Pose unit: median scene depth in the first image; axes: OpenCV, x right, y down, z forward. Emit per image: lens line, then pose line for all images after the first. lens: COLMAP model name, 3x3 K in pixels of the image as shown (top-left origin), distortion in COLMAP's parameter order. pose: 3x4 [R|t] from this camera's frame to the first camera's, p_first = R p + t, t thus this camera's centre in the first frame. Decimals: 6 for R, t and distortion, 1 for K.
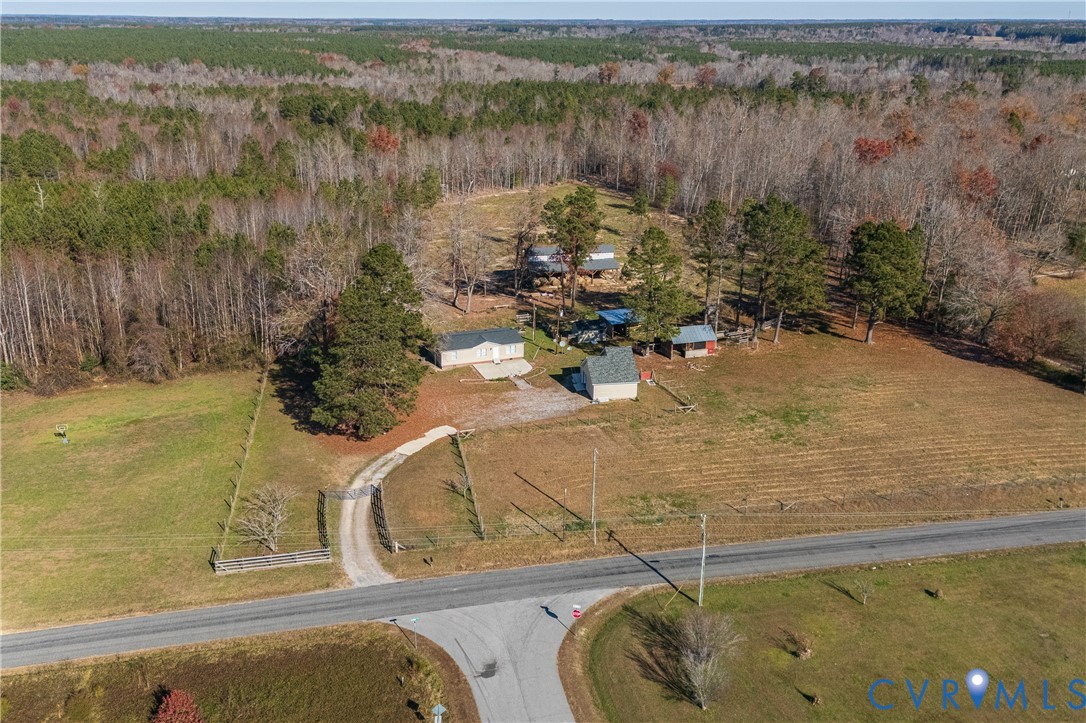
lens RADIAL K [[1022.0, 0, 542.4], [0, 1022.0, 362.9], [0, 0, 1]] dist [0.074316, -0.061776]
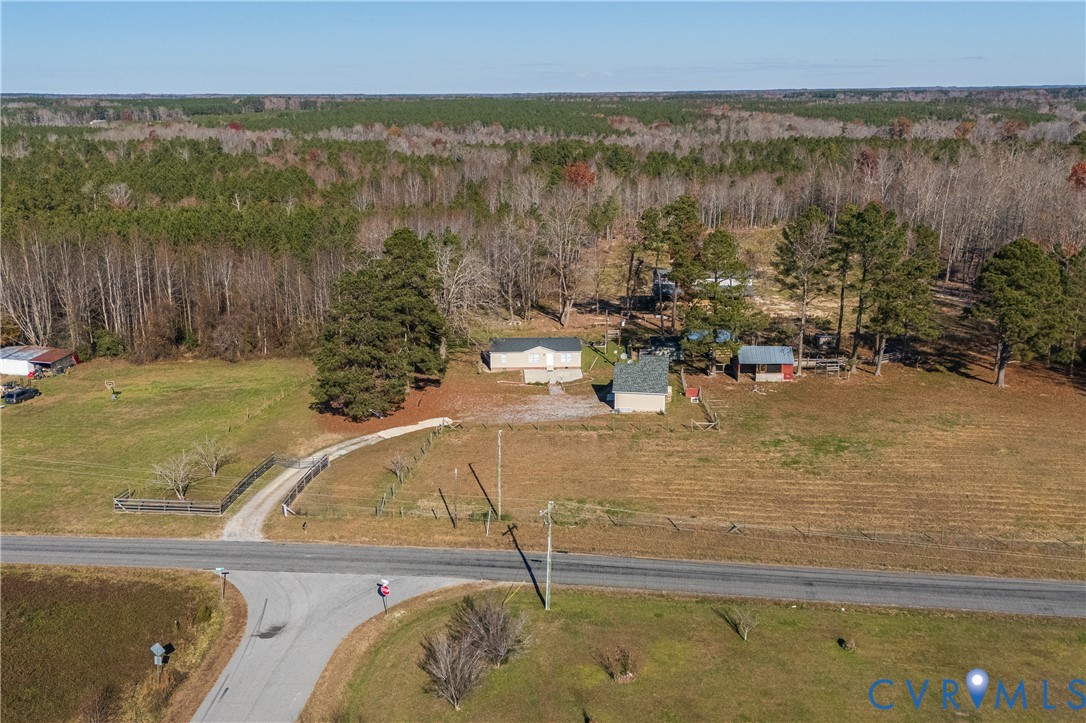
lens RADIAL K [[1022.0, 0, 542.4], [0, 1022.0, 360.7], [0, 0, 1]] dist [0.074316, -0.061776]
pose [[0.940756, 0.070020, -0.331777, 0.267089], [-0.096318, 0.993325, -0.063472, 0.052972], [0.325118, 0.091668, 0.941220, 0.106956]]
